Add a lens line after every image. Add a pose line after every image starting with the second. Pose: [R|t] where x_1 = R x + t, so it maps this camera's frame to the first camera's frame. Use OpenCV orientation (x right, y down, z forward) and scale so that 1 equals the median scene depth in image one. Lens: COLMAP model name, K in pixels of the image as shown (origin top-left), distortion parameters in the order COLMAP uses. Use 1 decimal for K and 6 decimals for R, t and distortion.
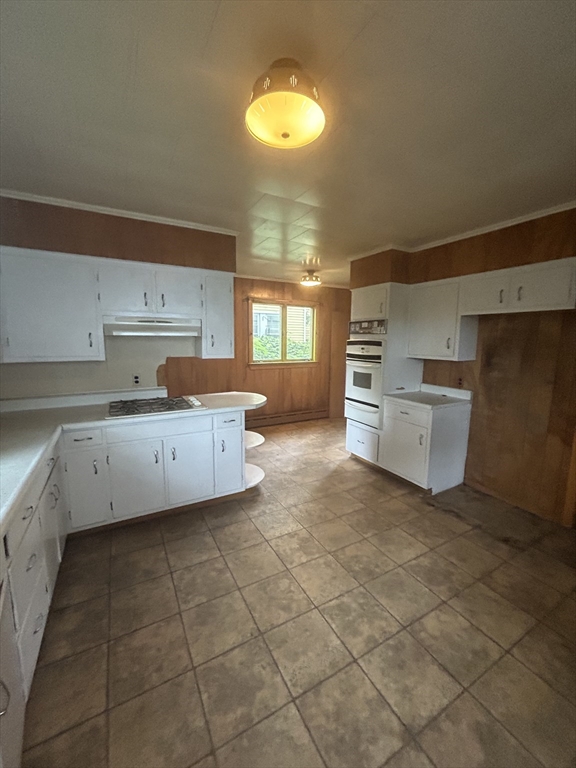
lens RADIAL K [[311.4, 0, 291.6], [0, 311.4, 377.5], [0, 0, 1]] dist [-0.000319, -0.000394]
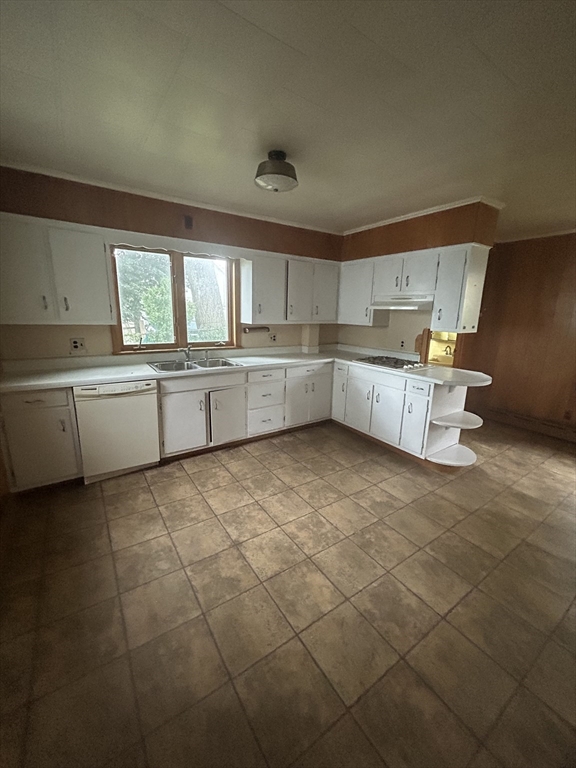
lens RADIAL K [[311.4, 0, 291.6], [0, 311.4, 377.5], [0, 0, 1]] dist [-0.000319, -0.000394]
pose [[0.086744, 0.207574, -0.974366, 1.117234], [-0.150972, 0.969495, 0.193096, -0.056103], [0.984725, 0.130352, 0.115436, 0.587366]]
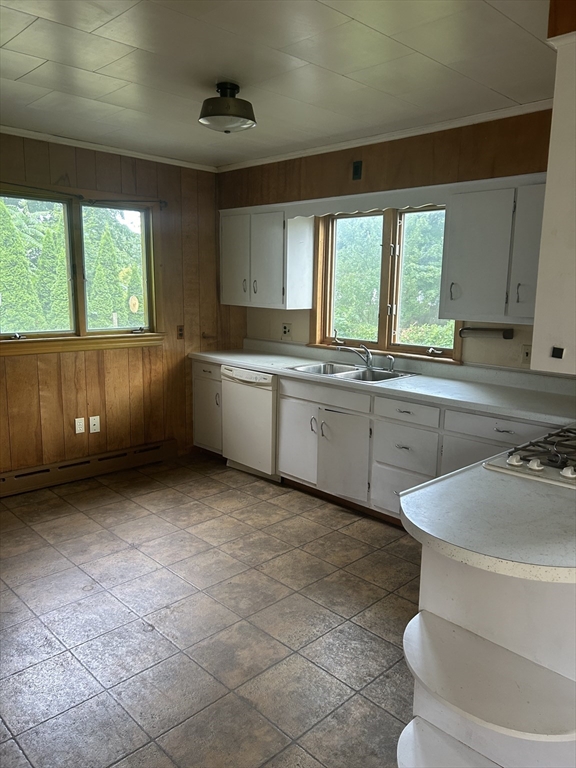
lens RADIAL K [[573.4, 0, 288.0], [0, 573.4, 384.0], [0, 0, 1]] dist [0.086187, -0.137729]
pose [[-0.966677, 0.017815, -0.255378, 0.220102], [-0.059048, 0.955160, 0.290144, -0.273451], [0.249095, 0.295555, -0.922279, 2.119541]]
